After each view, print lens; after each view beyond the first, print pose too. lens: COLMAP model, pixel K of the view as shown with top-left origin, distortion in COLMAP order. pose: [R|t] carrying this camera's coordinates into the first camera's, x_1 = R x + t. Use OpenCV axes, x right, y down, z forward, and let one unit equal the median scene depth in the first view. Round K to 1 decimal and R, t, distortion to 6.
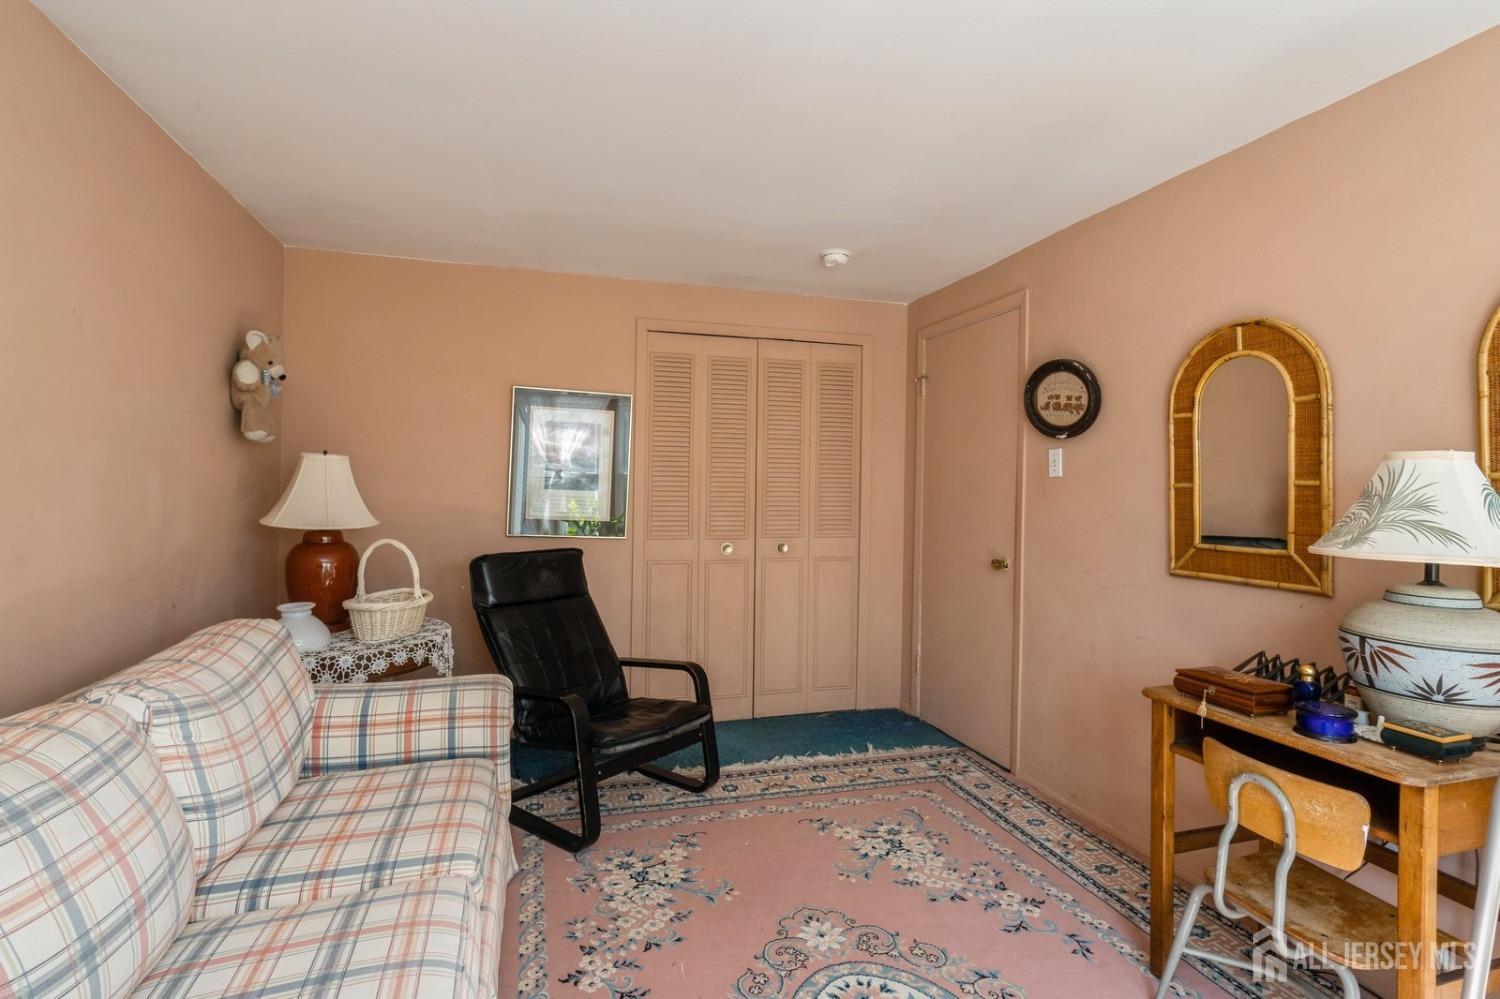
lens RADIAL K [[702.9, 0, 743.7], [0, 702.9, 493.1], [0, 0, 1]] dist [-0.002062, 0.000790]
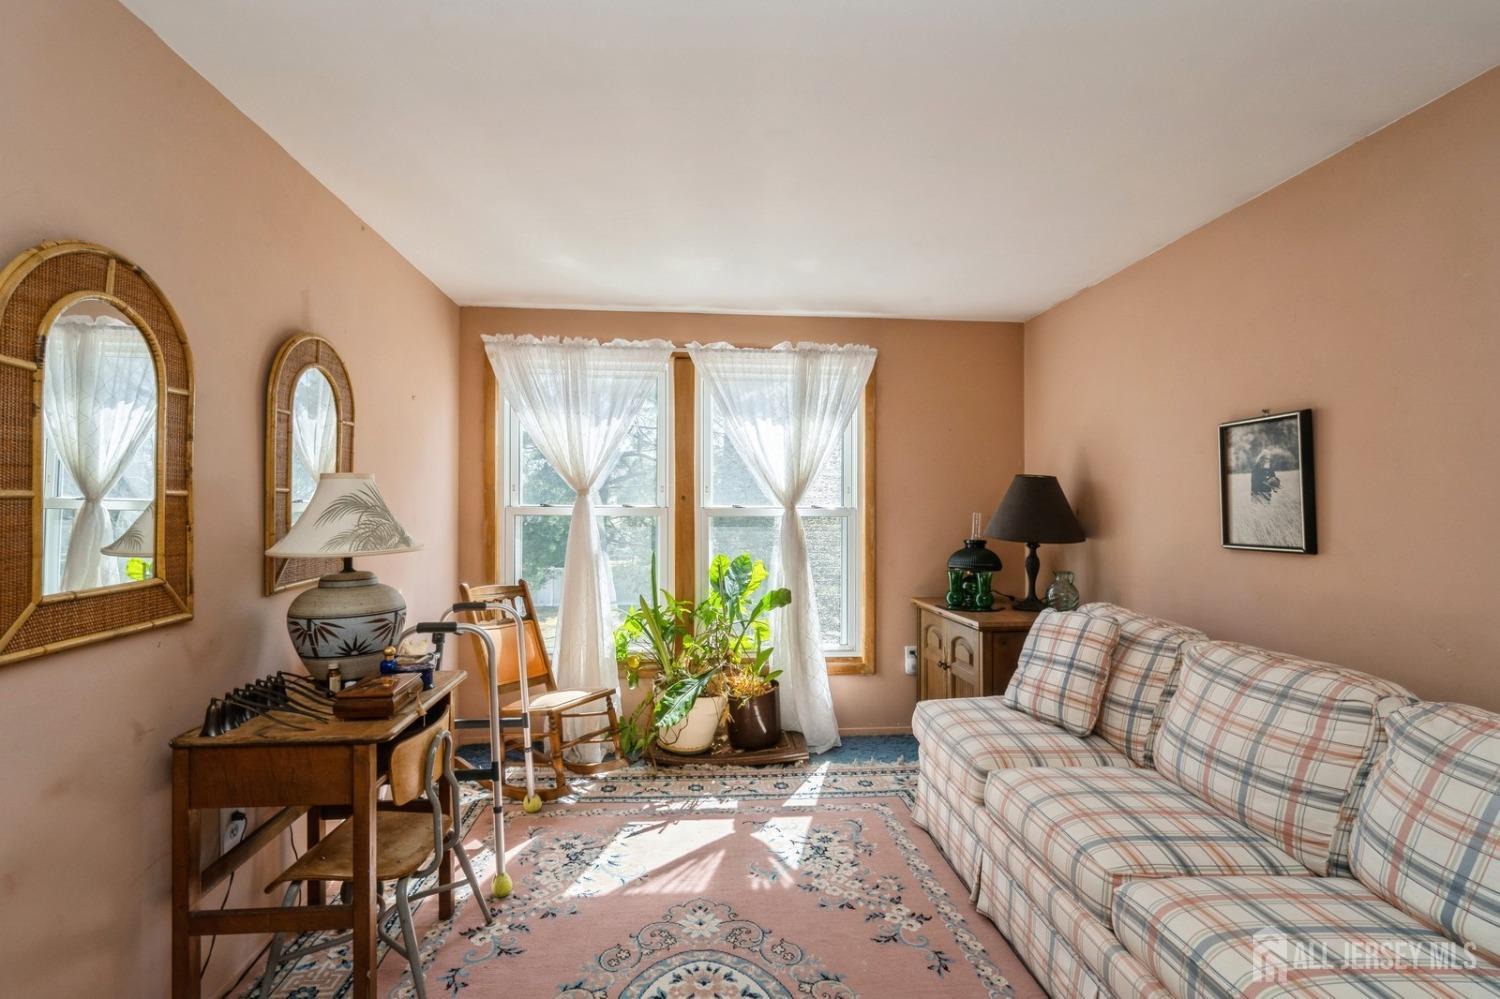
lens RADIAL K [[702.9, 0, 743.7], [0, 702.9, 493.1], [0, 0, 1]] dist [-0.002062, 0.000790]
pose [[-0.976618, -0.002795, 0.214965, -0.040908], [-0.001617, 0.999983, 0.005657, -0.019290], [-0.214977, 0.005177, -0.976605, 1.649451]]
